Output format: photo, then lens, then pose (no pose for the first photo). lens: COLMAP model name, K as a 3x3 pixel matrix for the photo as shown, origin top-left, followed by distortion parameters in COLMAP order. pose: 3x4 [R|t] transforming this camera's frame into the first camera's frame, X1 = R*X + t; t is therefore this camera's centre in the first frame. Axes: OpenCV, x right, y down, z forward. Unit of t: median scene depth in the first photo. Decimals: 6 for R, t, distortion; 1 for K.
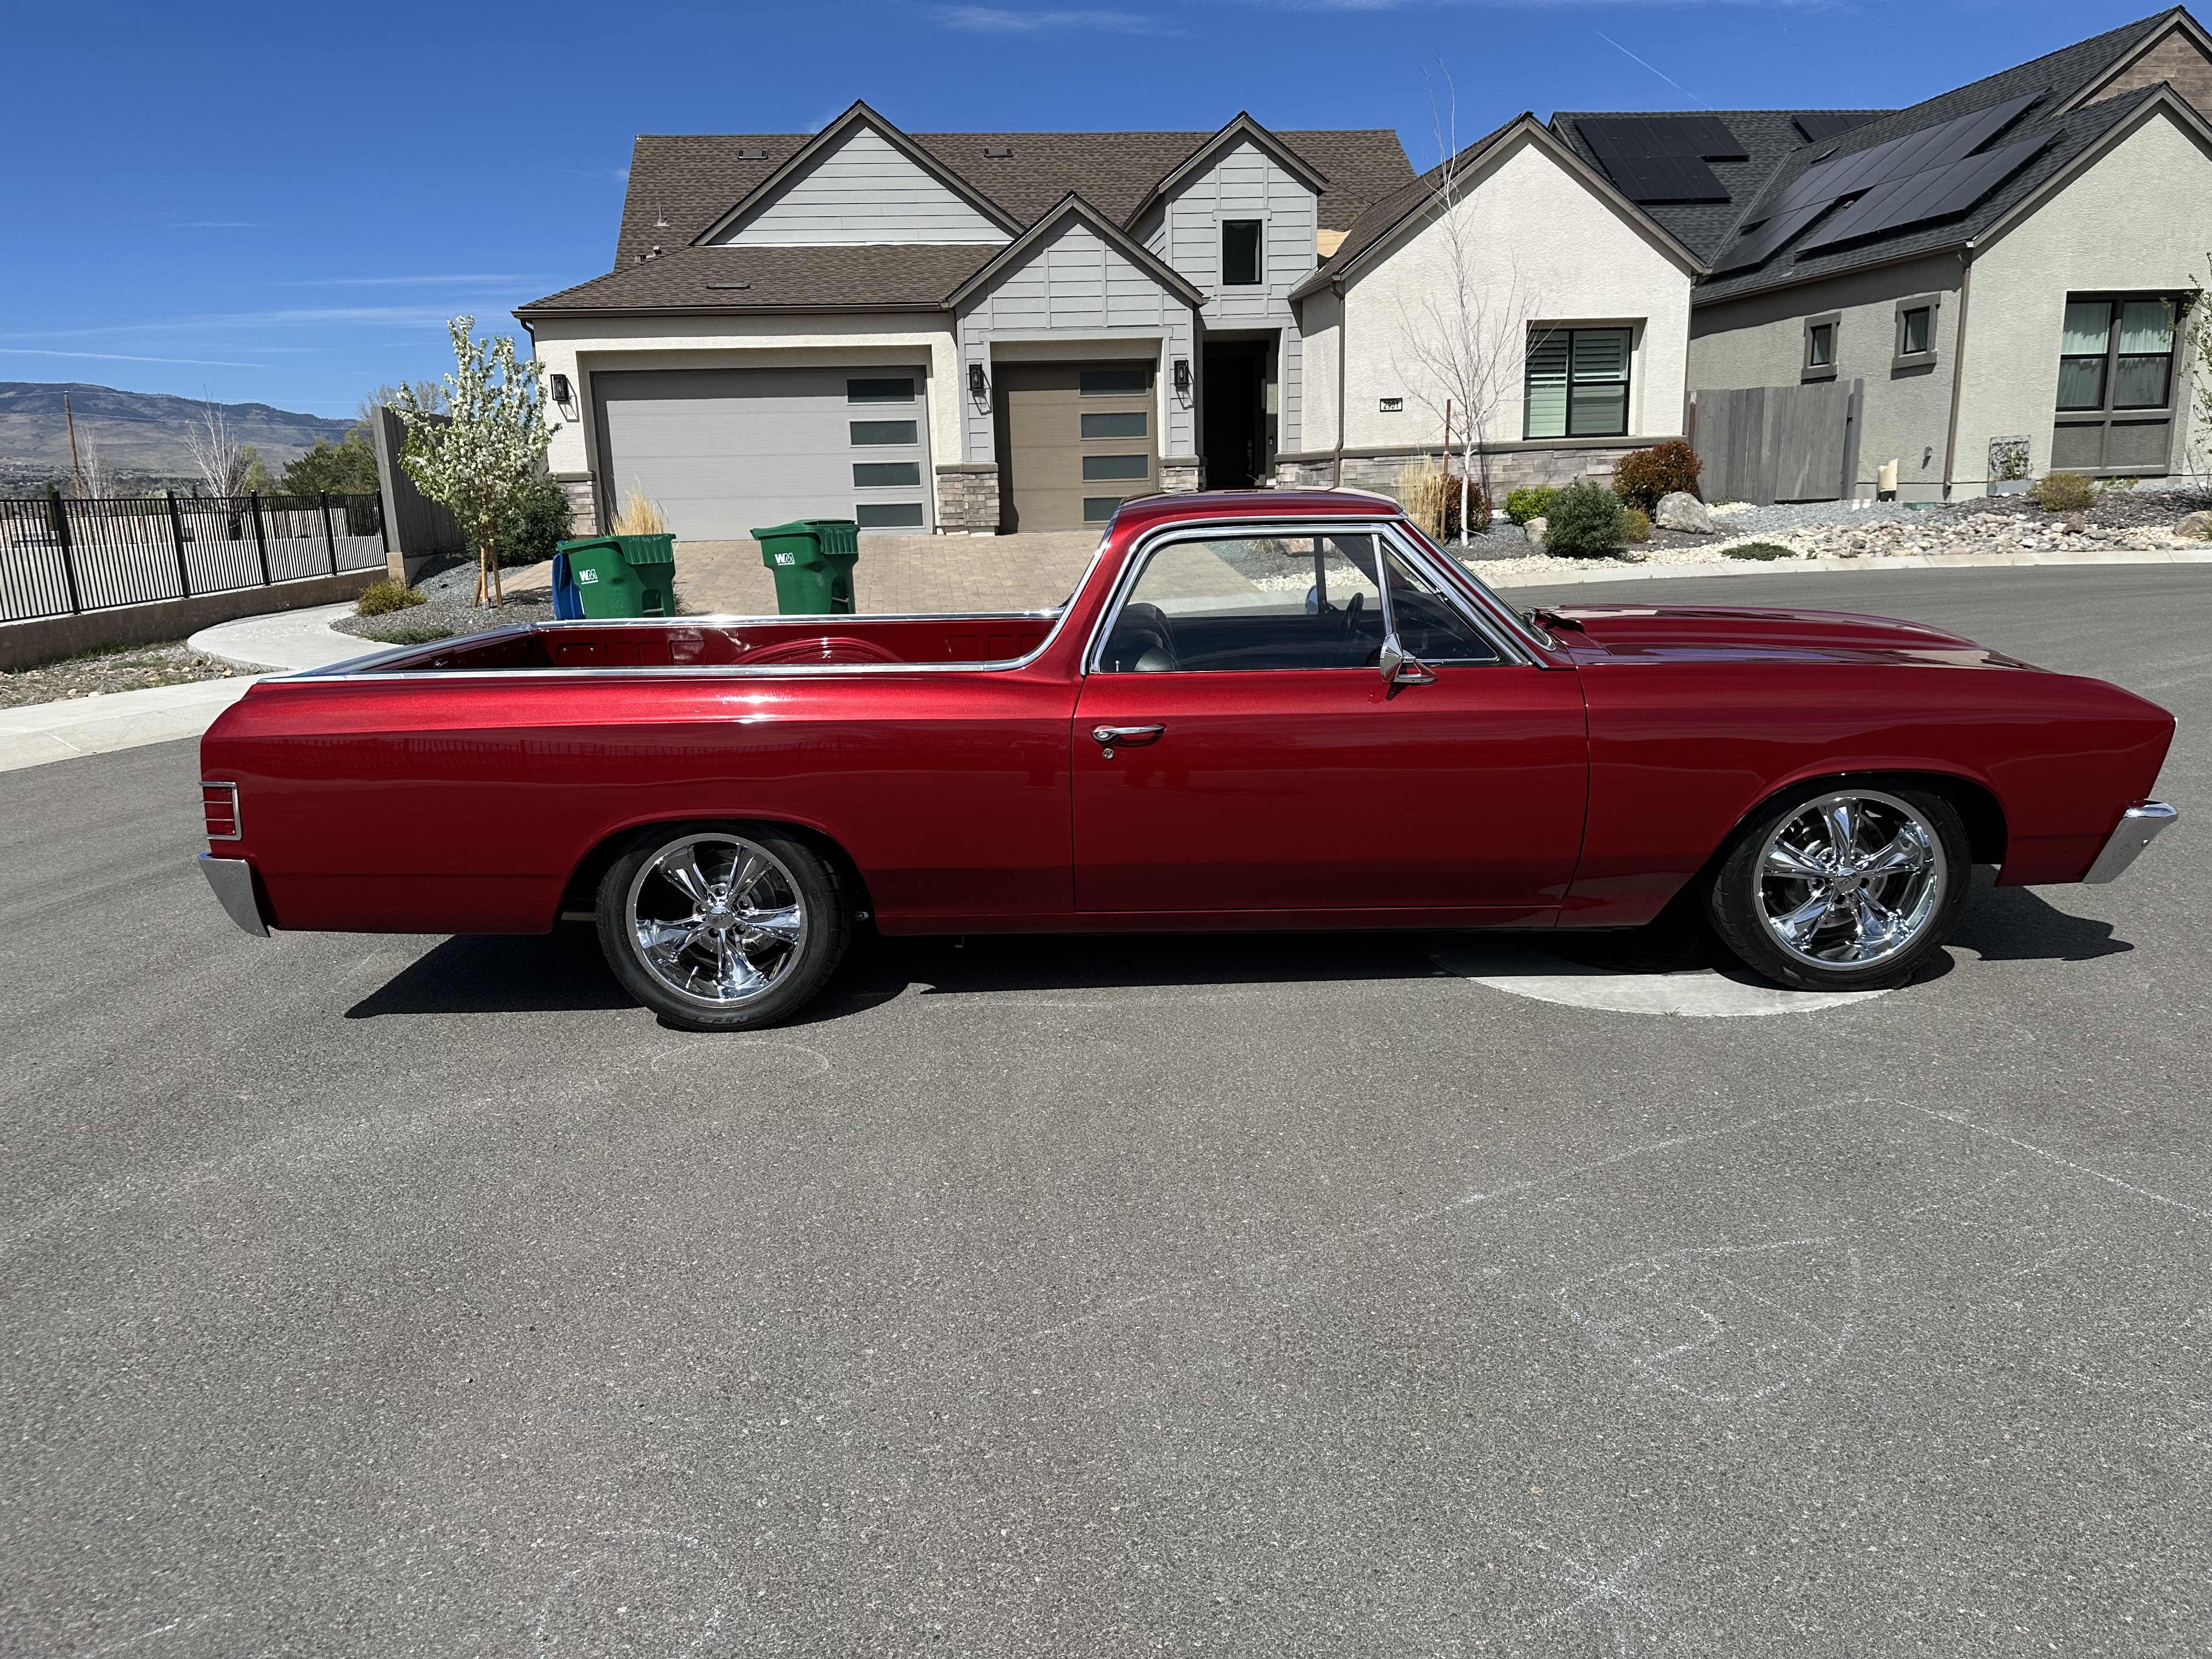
lens RADIAL K [[1538.5, 0, 1113.6], [0, 1538.5, 875.2], [0, 0, 1]] dist [-0.040717, 0.005849]
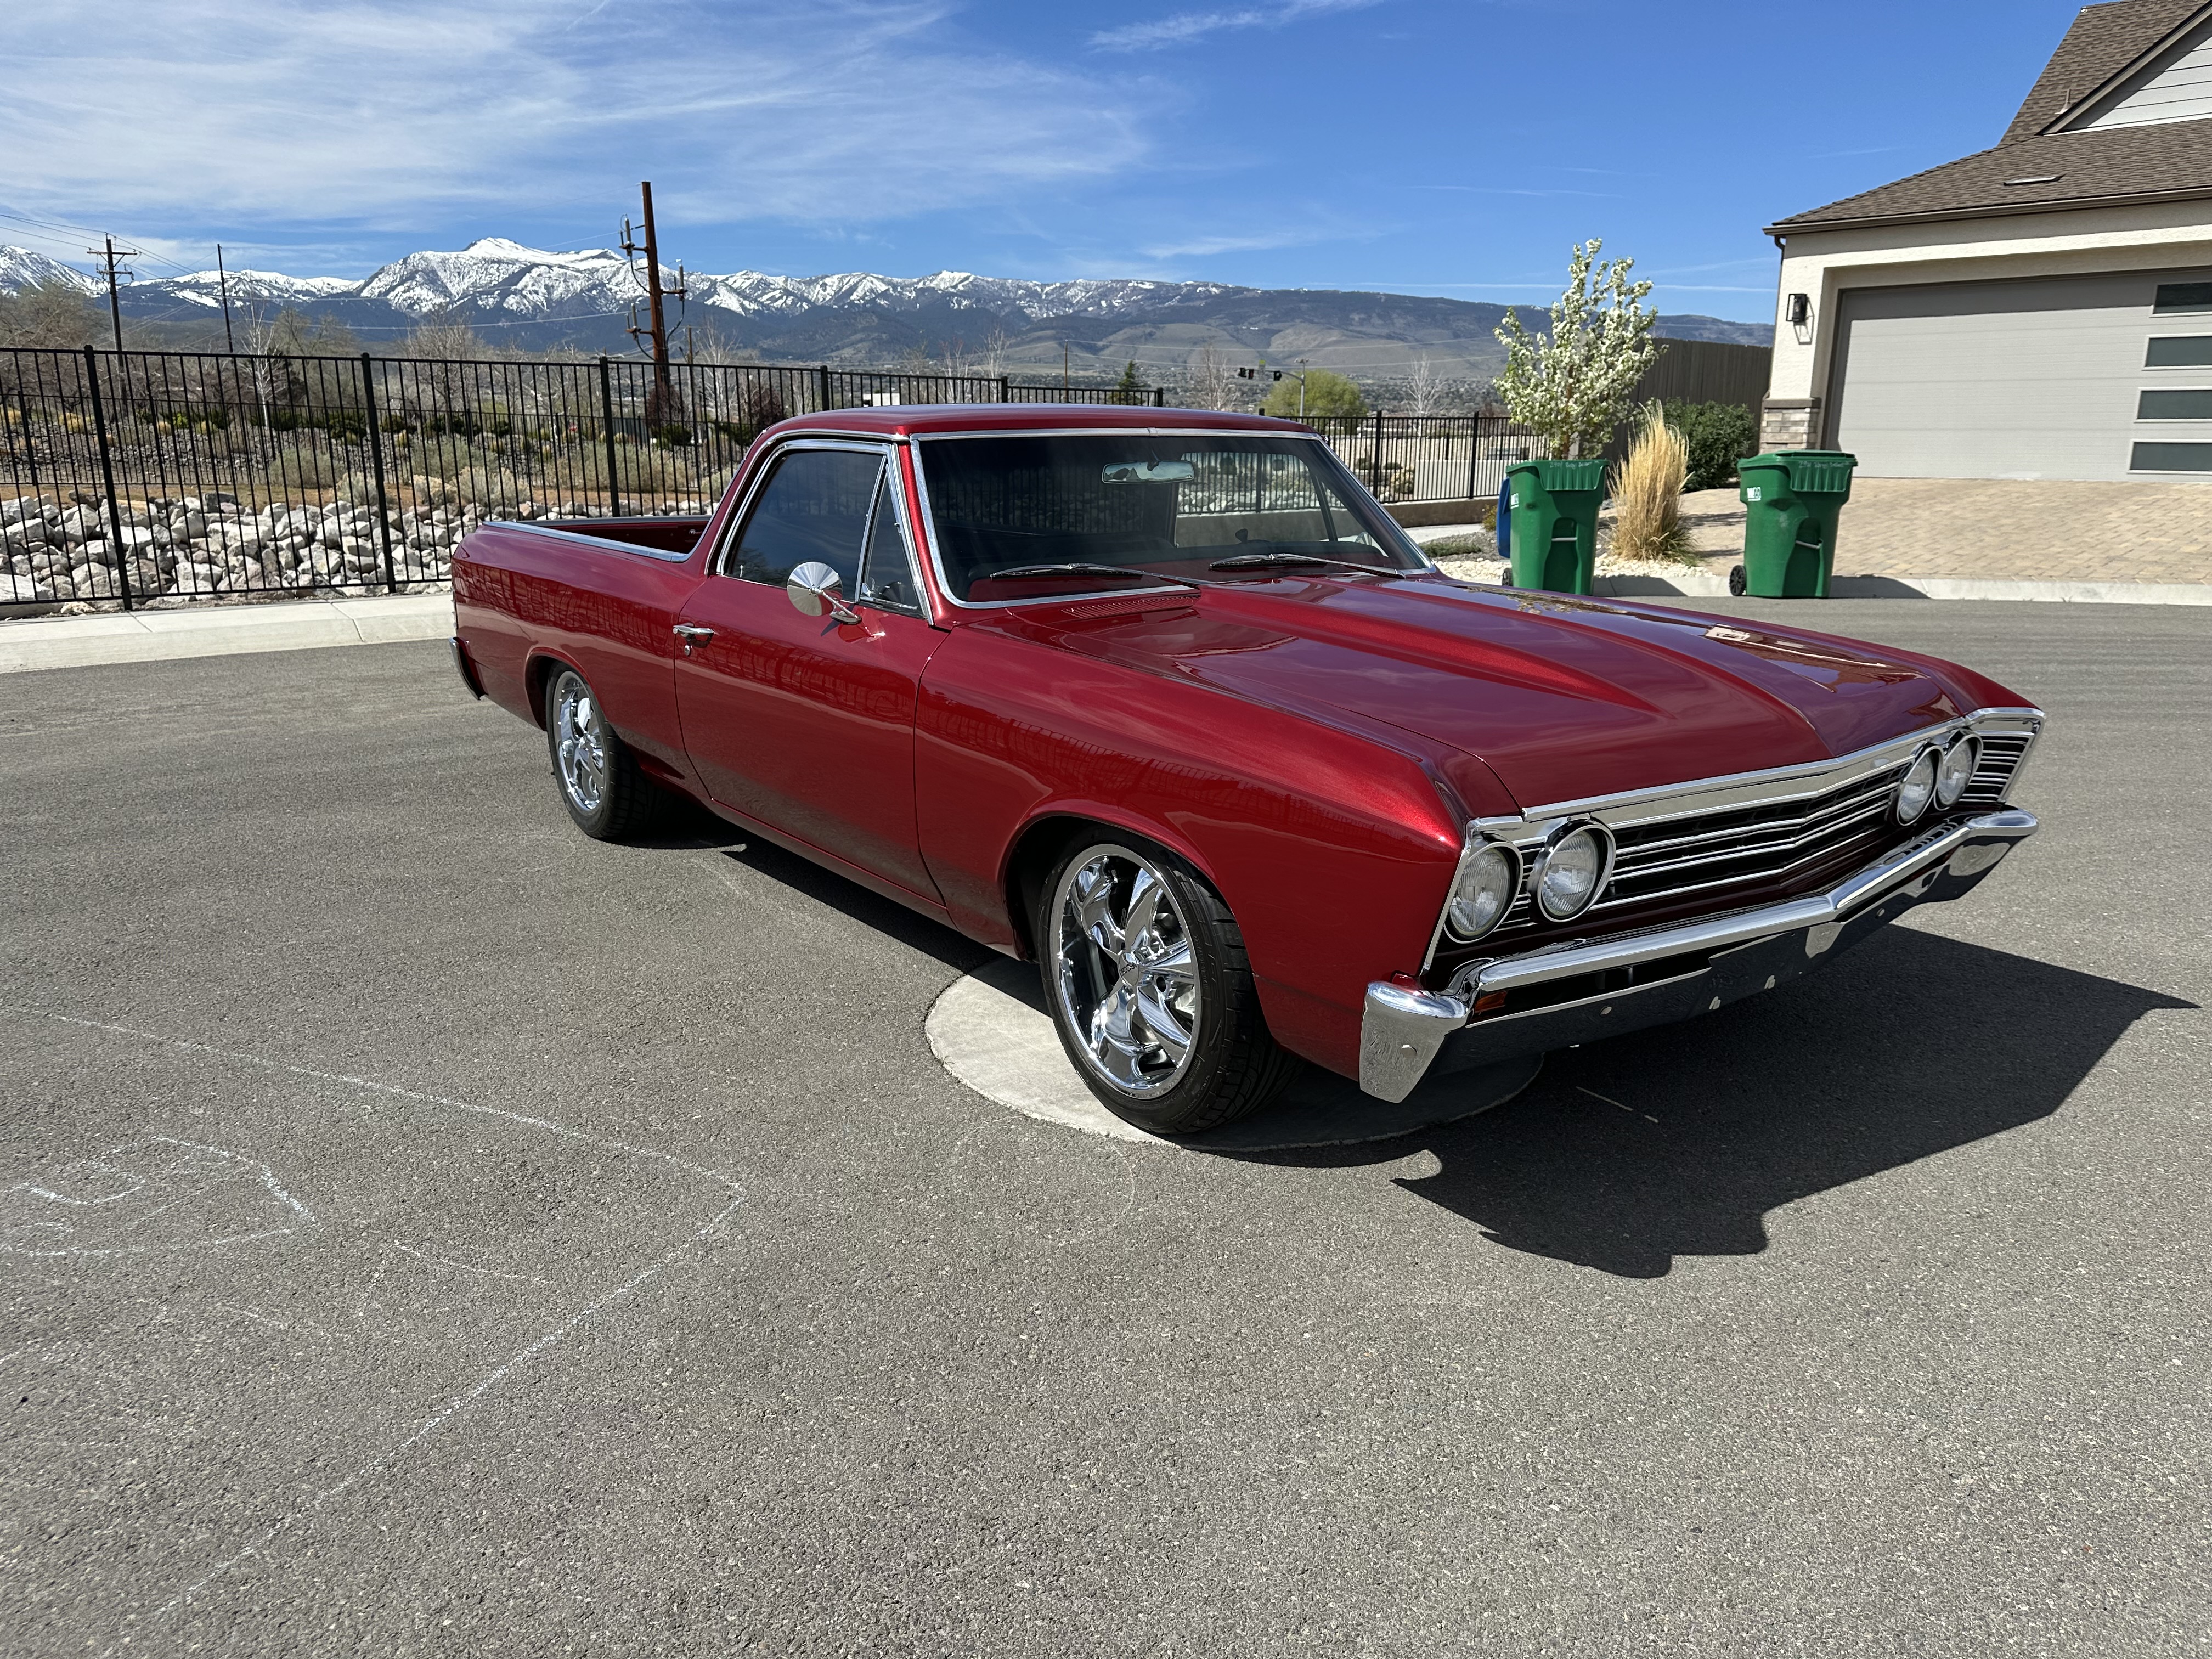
lens RADIAL K [[1565.5, 0, 1106.0], [0, 1565.5, 829.5], [0, 0, 1]] dist [-0.026683, 0.006140]
pose [[0.602121, 0.209538, -0.770418, 0.181345], [-0.202123, 0.973519, 0.106807, -0.023099], [0.772396, 0.091408, 0.628529, 0.098564]]
